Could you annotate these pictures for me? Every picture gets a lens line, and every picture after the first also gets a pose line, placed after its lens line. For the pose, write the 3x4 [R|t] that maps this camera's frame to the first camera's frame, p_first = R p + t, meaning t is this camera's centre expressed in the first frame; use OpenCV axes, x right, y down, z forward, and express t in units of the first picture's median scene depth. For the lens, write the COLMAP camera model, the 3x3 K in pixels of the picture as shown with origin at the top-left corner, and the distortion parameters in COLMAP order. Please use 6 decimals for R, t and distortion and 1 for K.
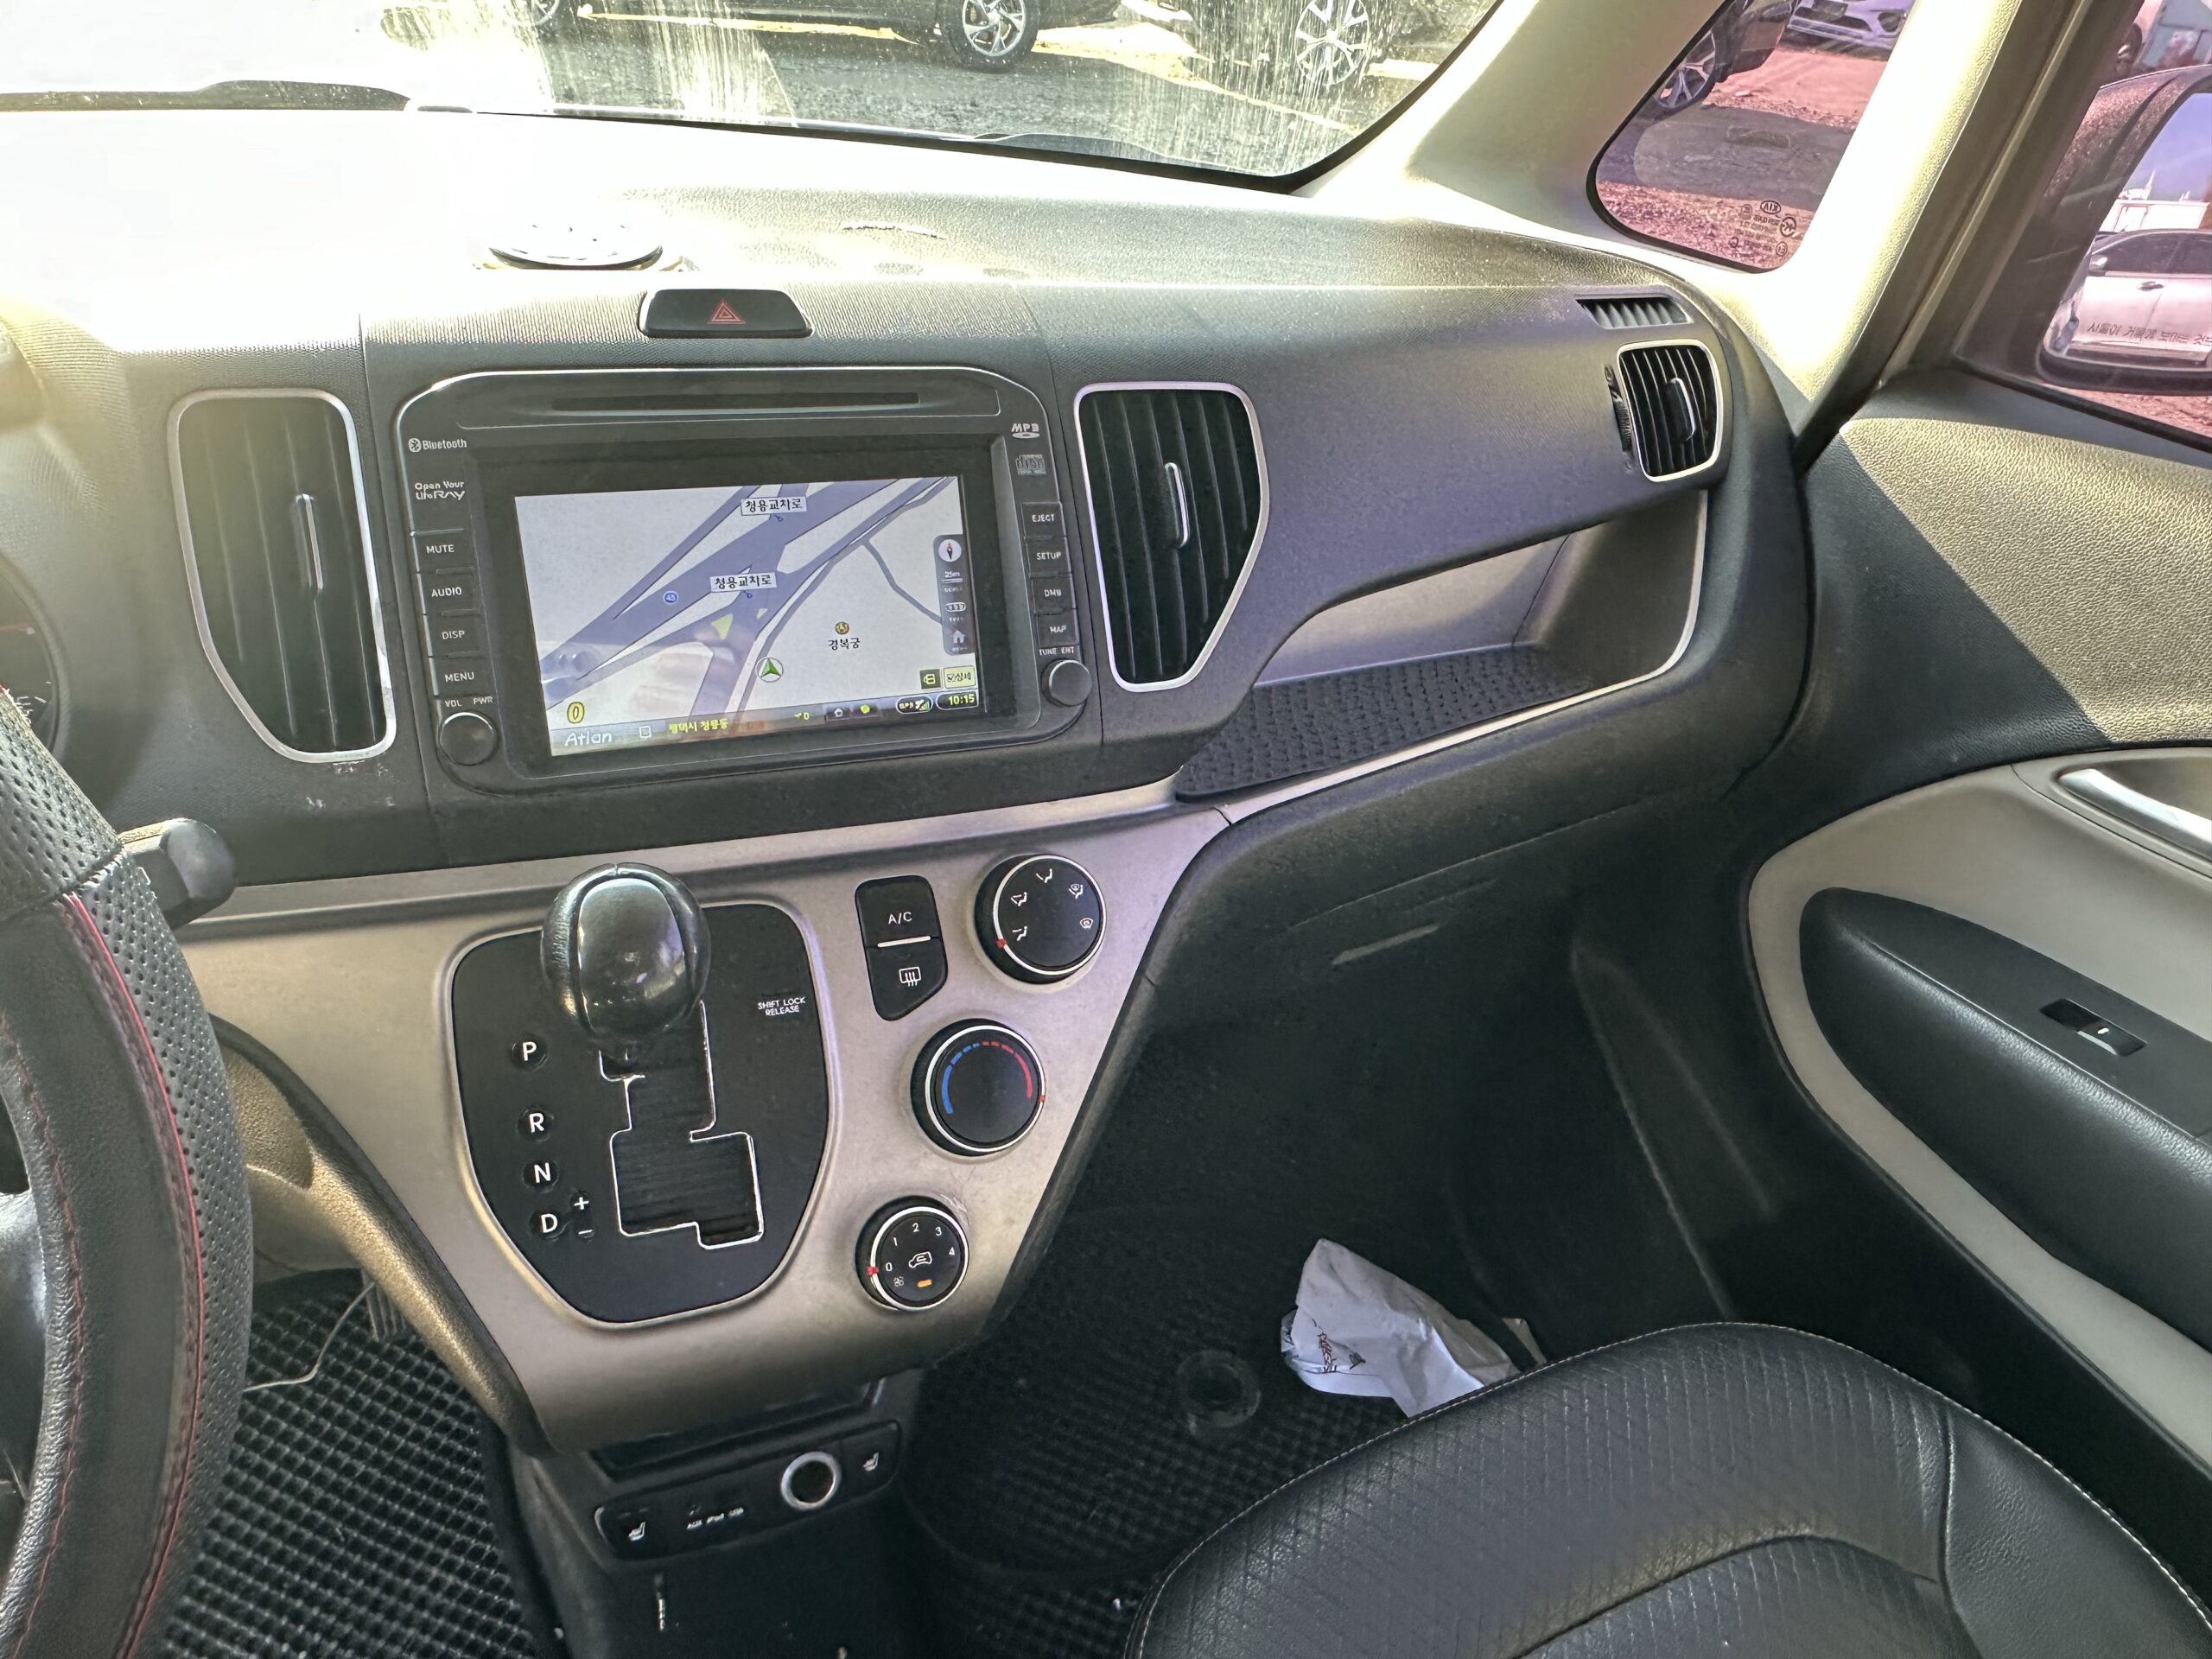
lens RADIAL K [[1403.2, 0, 1105.9], [0, 1403.2, 873.0], [0, 0, 1]] dist [0.138164, -0.108806]
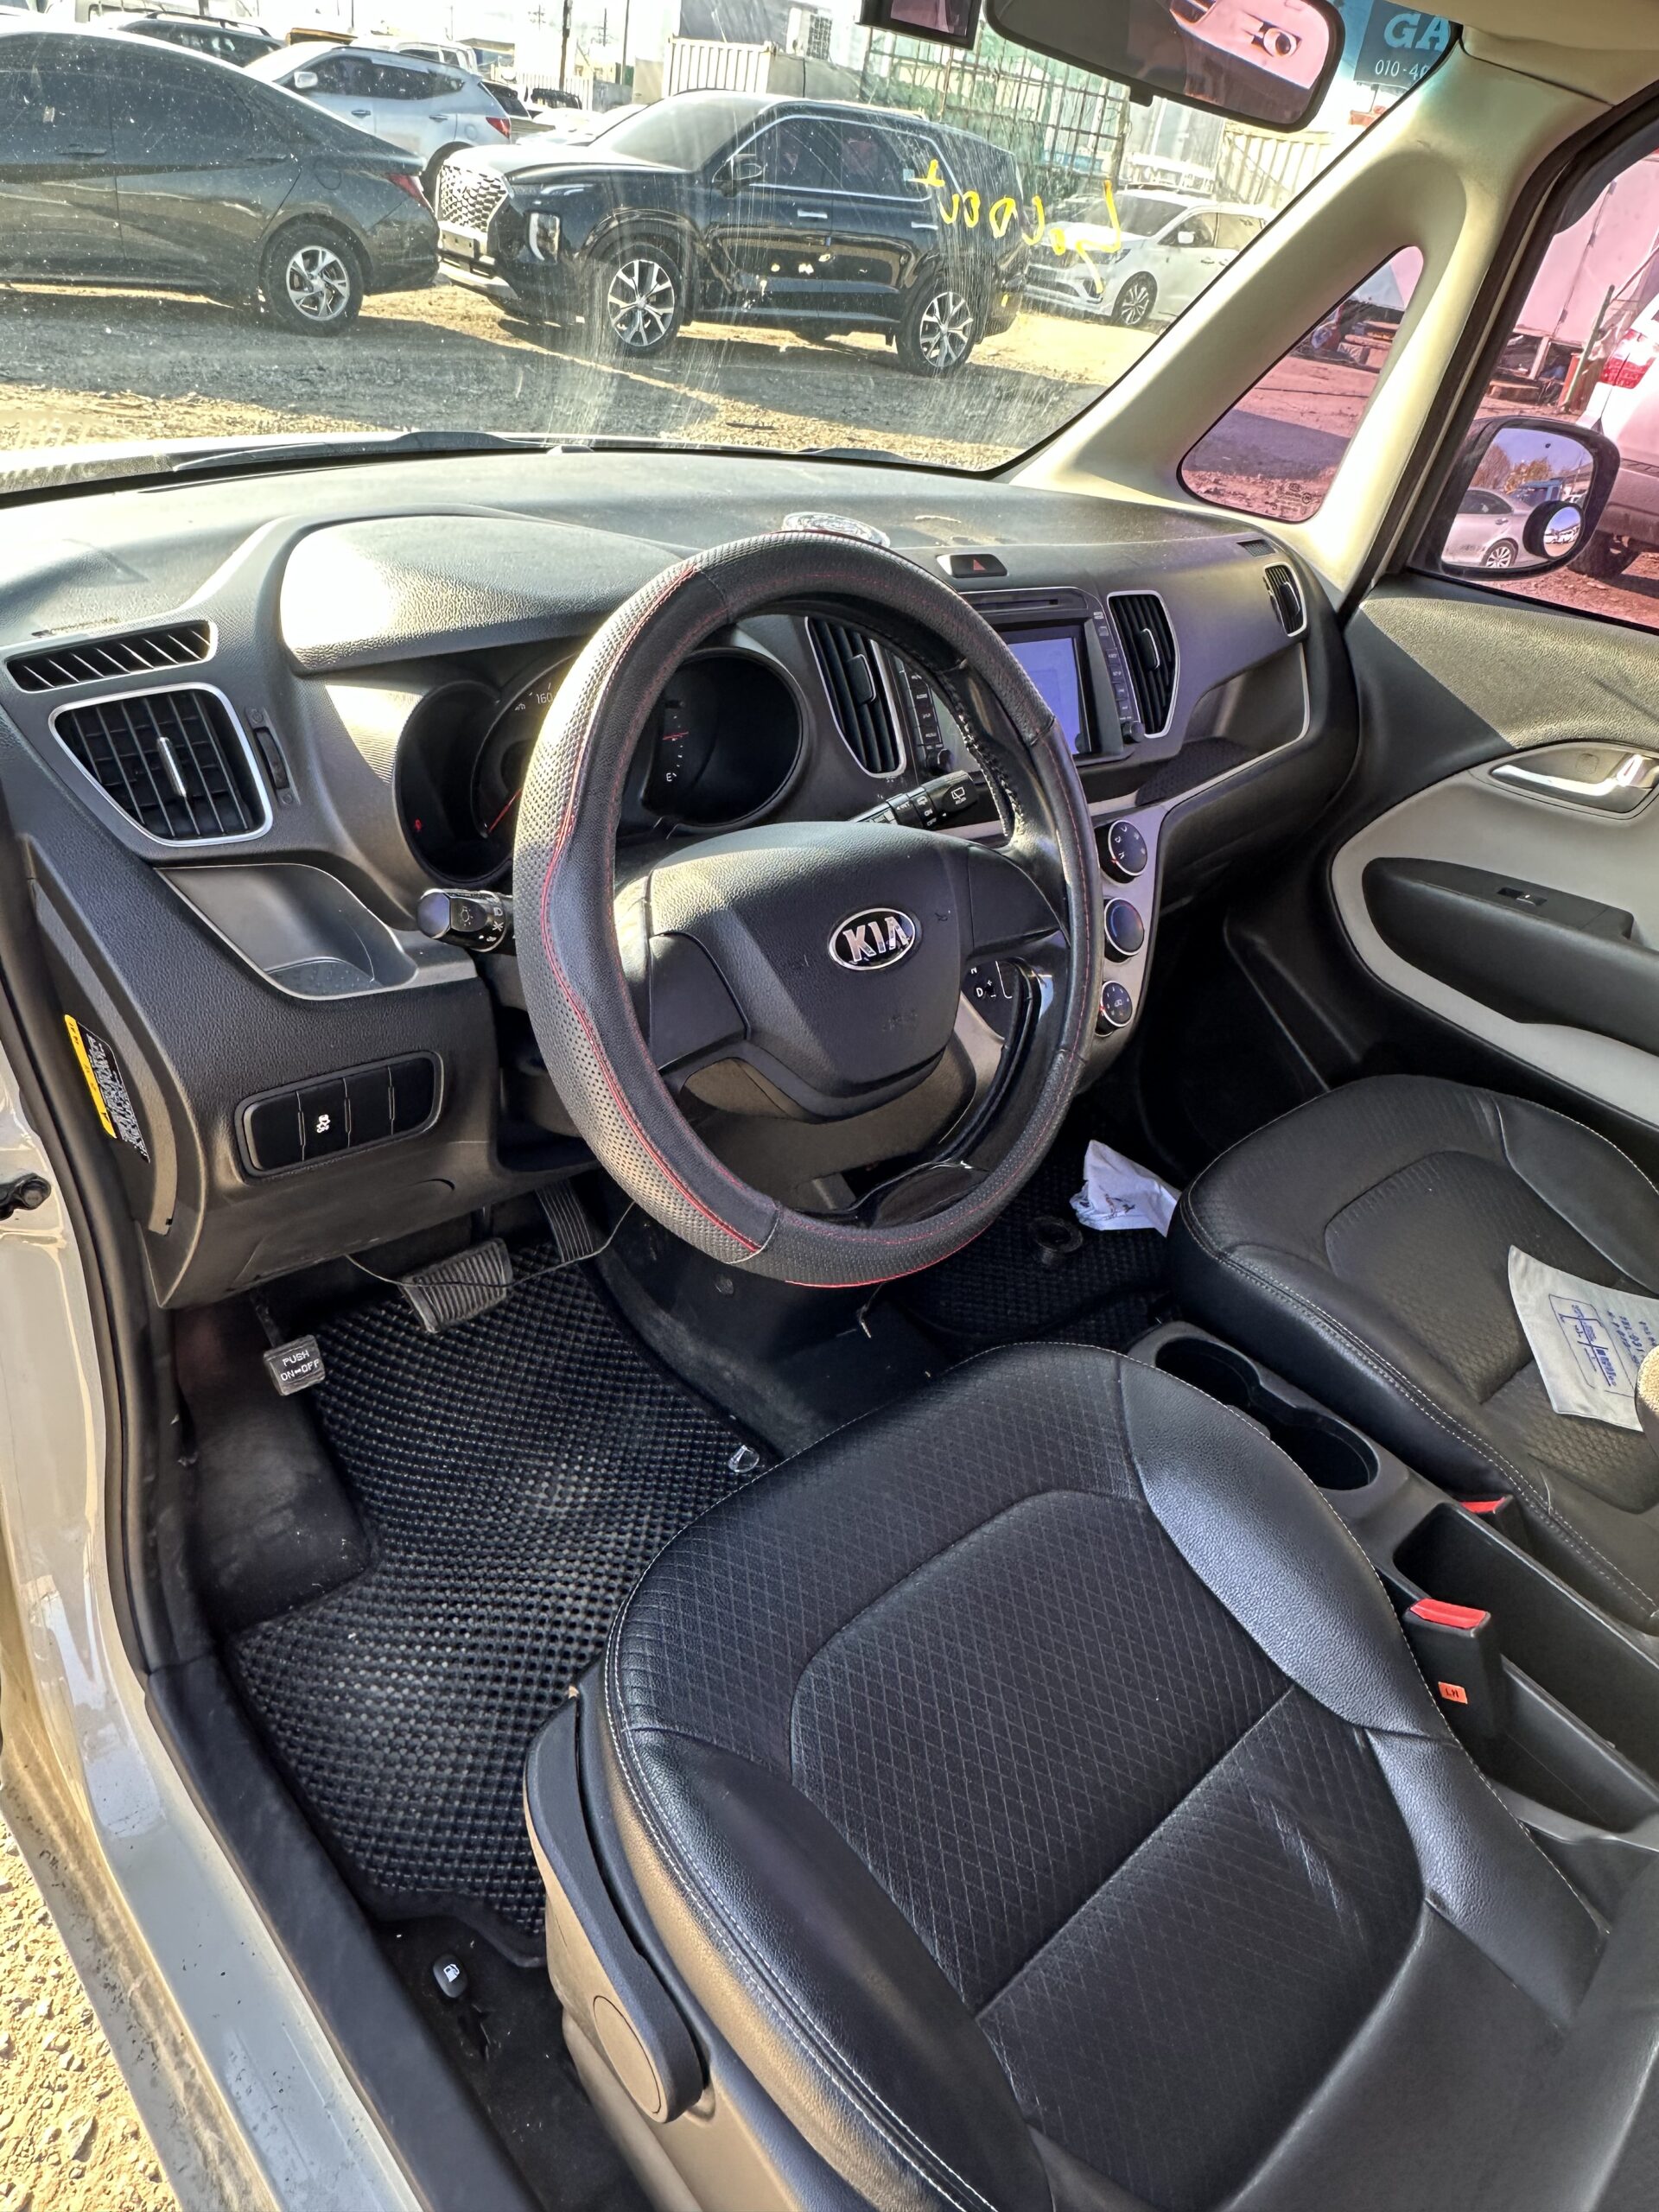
lens RADIAL K [[1401.6, 0, 819.7], [0, 1401.6, 1099.7], [0, 0, 1]] dist [0.006402, 0.005020]
pose [[0.962035, -0.136532, 0.236322, -0.648676], [0.136382, 0.990509, 0.017065, 0.190903], [-0.236409, 0.015813, 0.971525, -0.563449]]
